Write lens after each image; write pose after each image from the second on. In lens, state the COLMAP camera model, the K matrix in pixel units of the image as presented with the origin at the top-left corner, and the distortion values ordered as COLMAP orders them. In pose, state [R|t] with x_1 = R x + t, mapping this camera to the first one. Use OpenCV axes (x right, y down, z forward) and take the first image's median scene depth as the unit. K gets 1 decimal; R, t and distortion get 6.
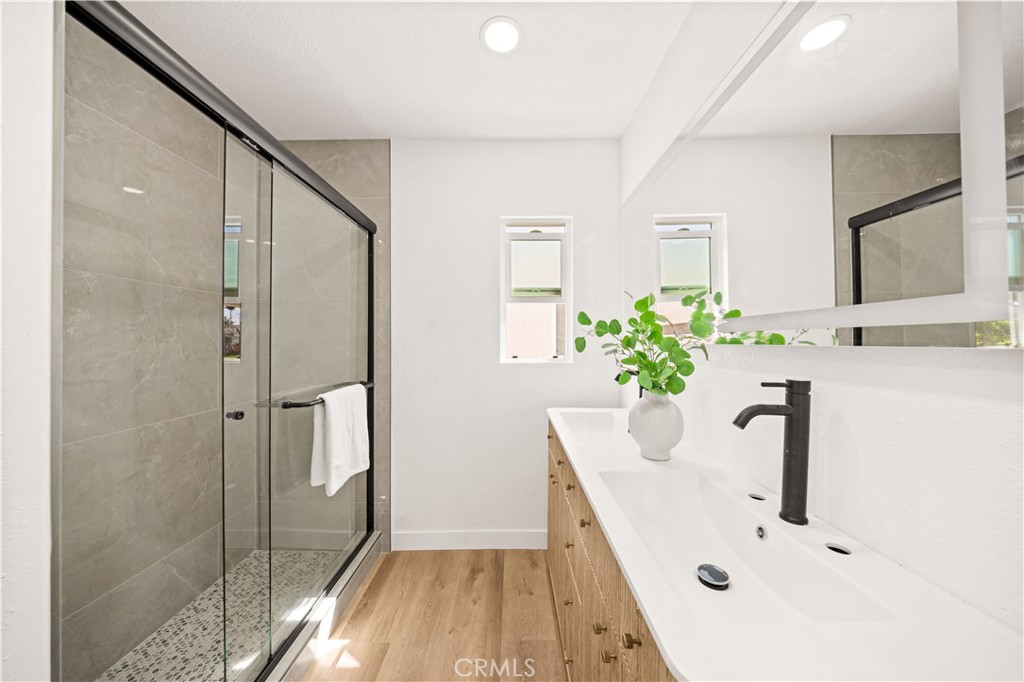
lens RADIAL K [[349.0, 0, 520.6], [0, 349.0, 337.0], [0, 0, 1]] dist [-0.001406, -0.000507]
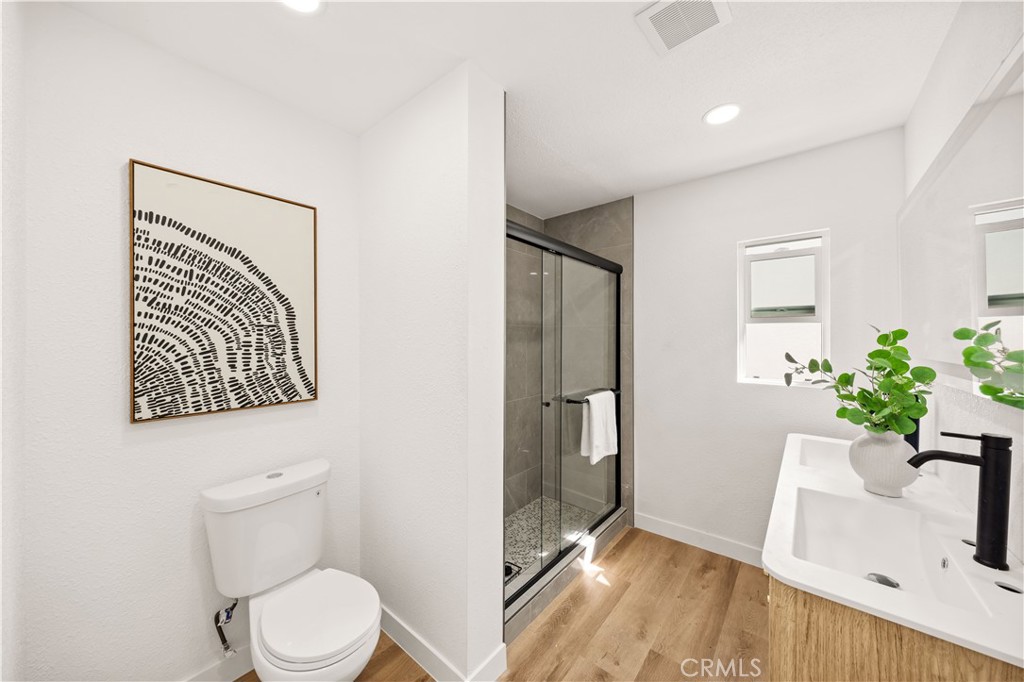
lens RADIAL K [[349.0, 0, 513.3], [0, 349.0, 339.2], [0, 0, 1]] dist [-0.001406, -0.000507]
pose [[0.765327, -0.001341, -0.643640, 0.128419], [-0.001126, 0.999994, -0.003422, -0.063638], [0.643640, 0.003344, 0.765321, -0.295311]]
